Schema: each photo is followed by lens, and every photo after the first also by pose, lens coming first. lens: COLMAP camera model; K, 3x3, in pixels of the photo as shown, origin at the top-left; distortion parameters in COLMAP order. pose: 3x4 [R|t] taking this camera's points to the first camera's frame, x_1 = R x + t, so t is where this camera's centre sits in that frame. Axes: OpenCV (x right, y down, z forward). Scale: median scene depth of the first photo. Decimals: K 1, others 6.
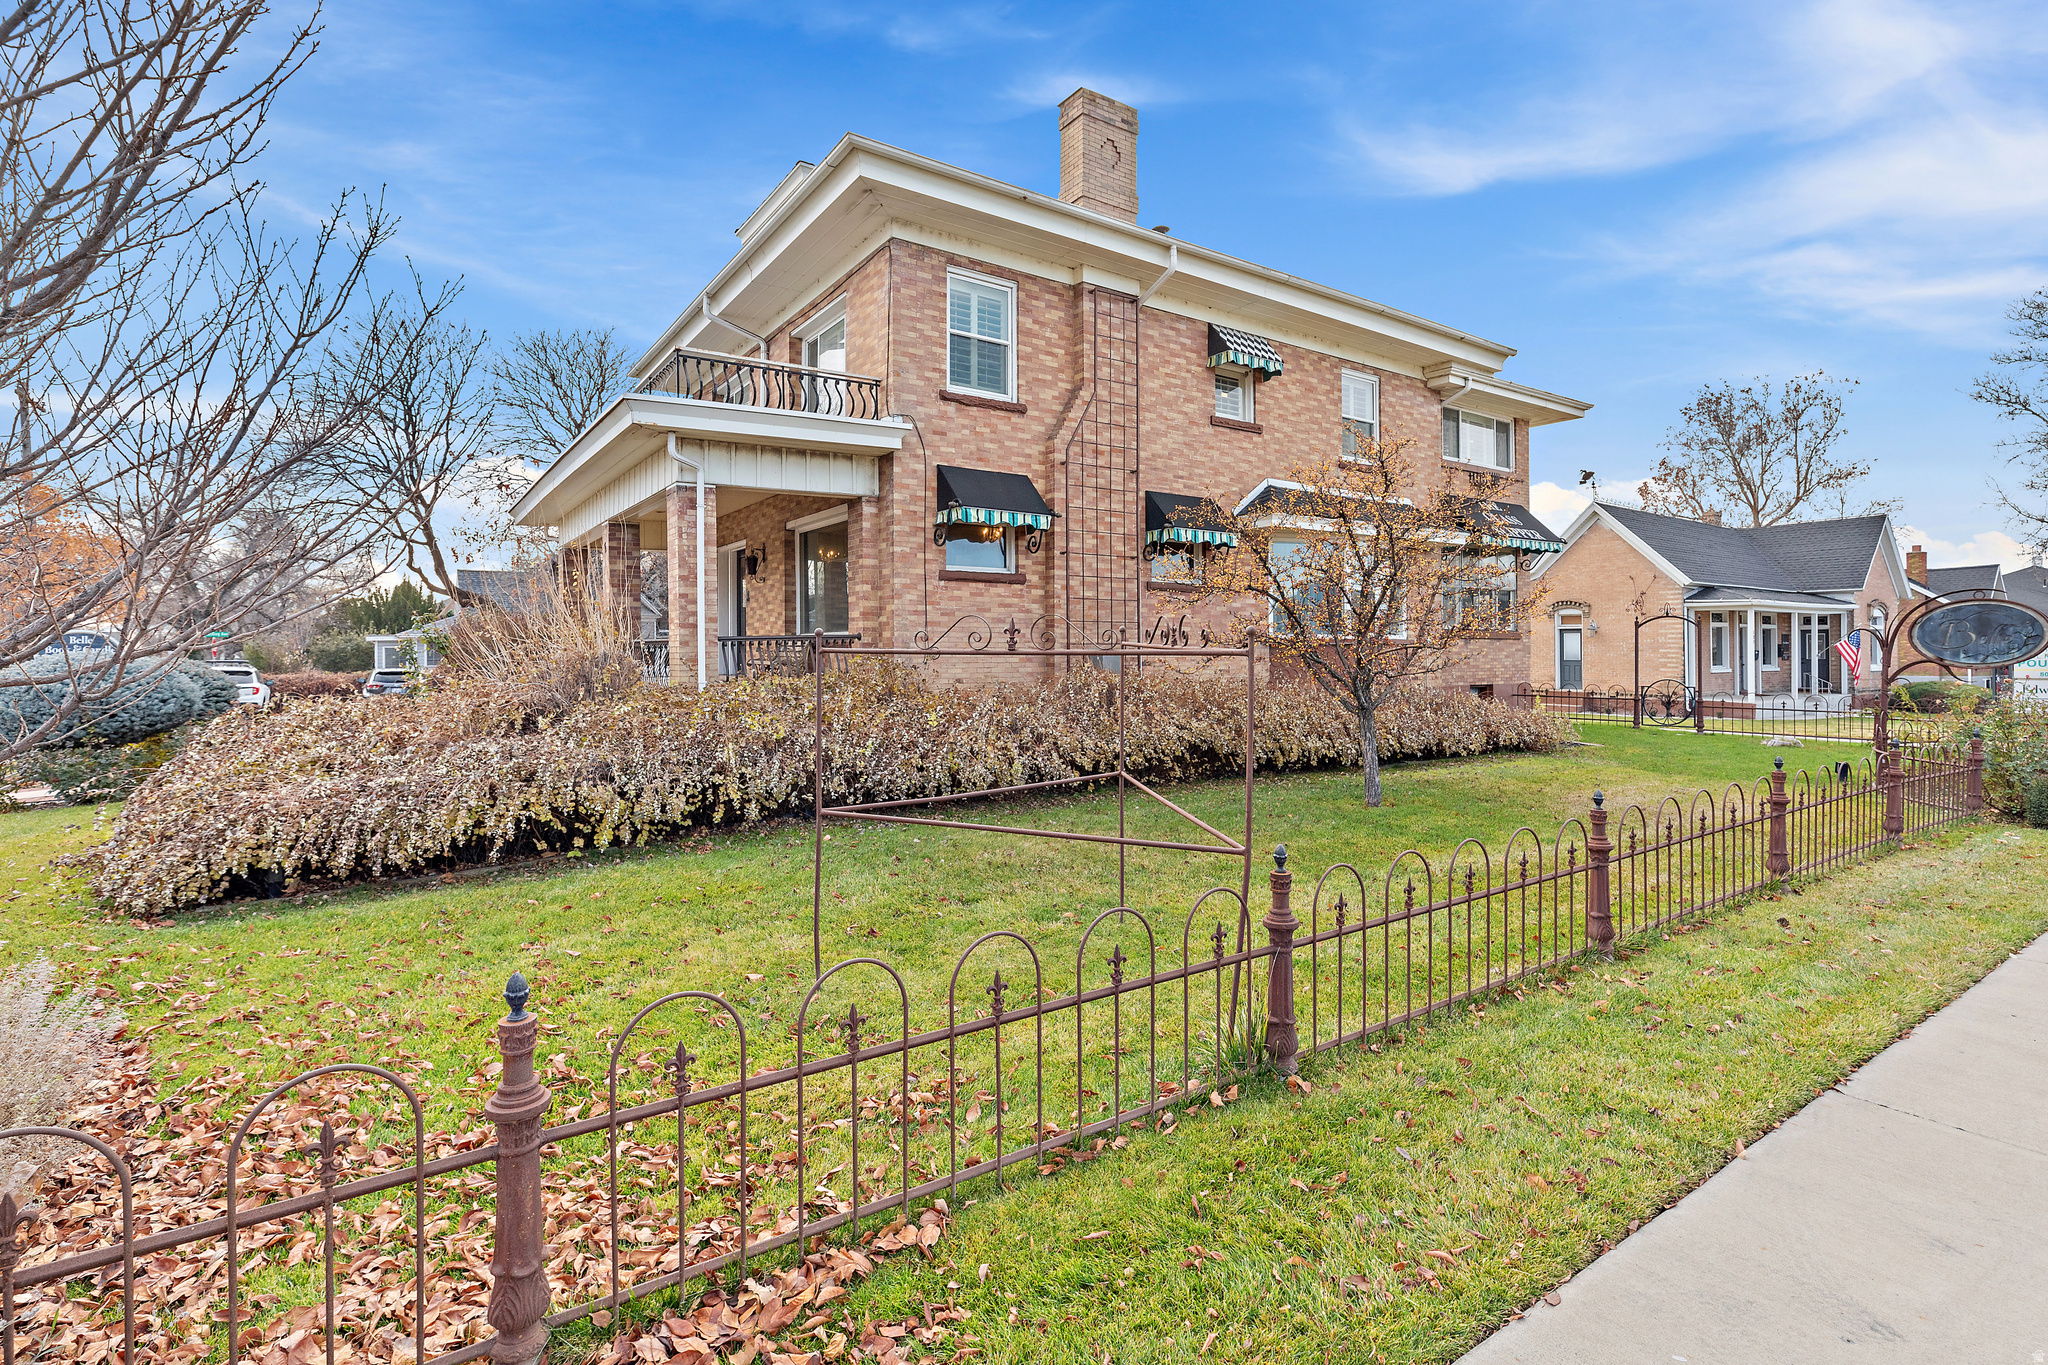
lens RADIAL K [[984.5, 0, 1024.0], [0, 984.5, 682.5], [0, 0, 1]] dist [-0.002364, -0.000153]
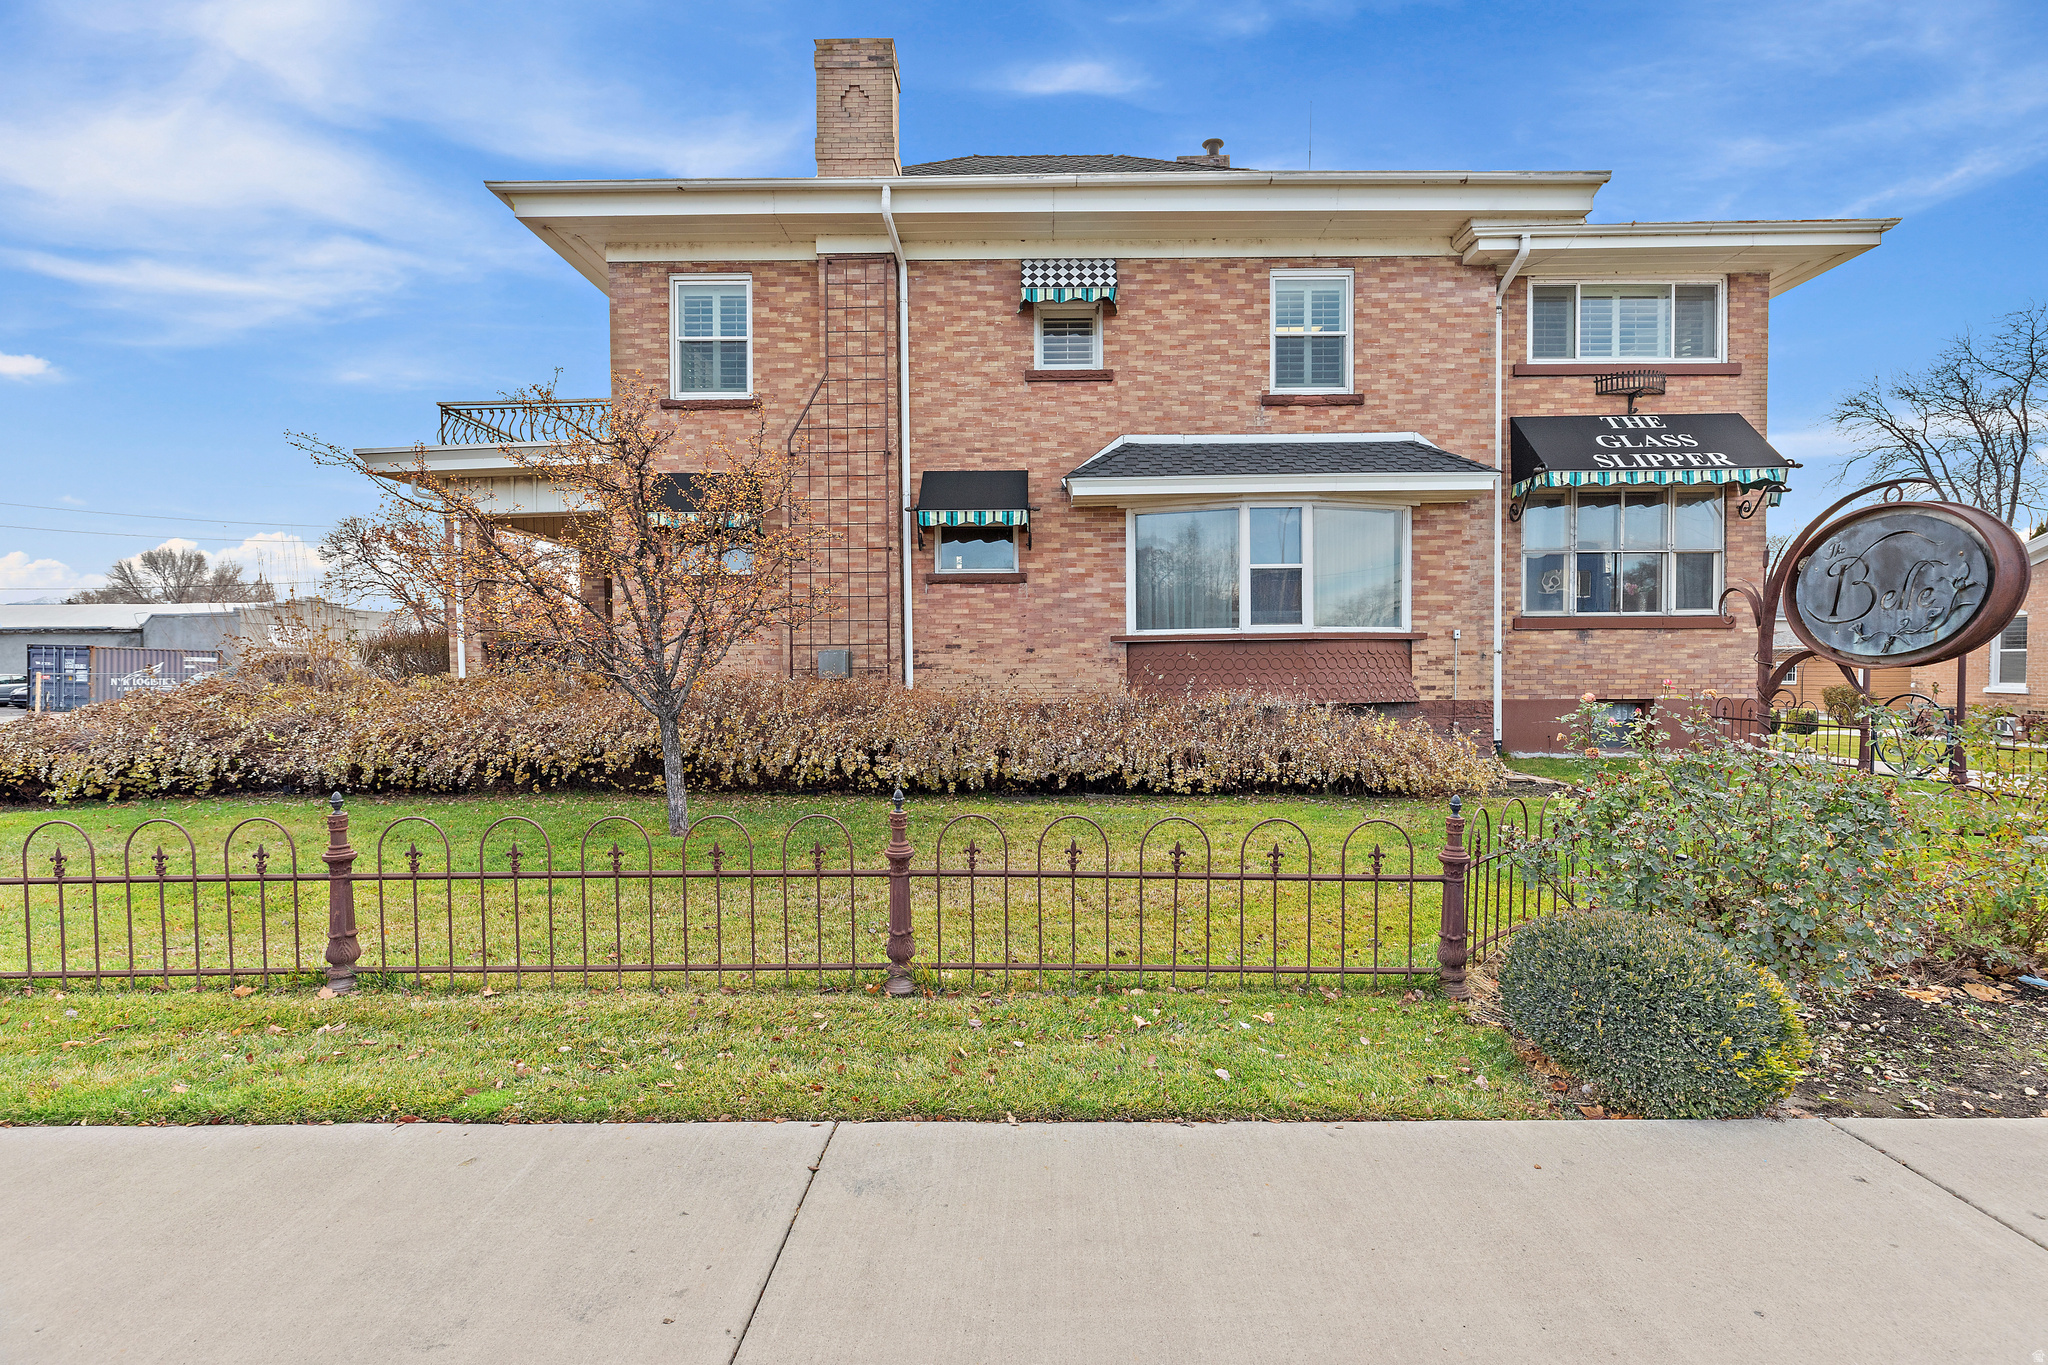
lens RADIAL K [[842.0, 0, 1024.0], [0, 842.0, 682.5], [0, 0, 1]] dist [-0.002018, -0.000095]
pose [[0.817754, 0.014355, -0.575389, 0.617674], [-0.011845, 0.999897, 0.008111, -0.013668], [0.575446, 0.000182, 0.817839, 0.428179]]
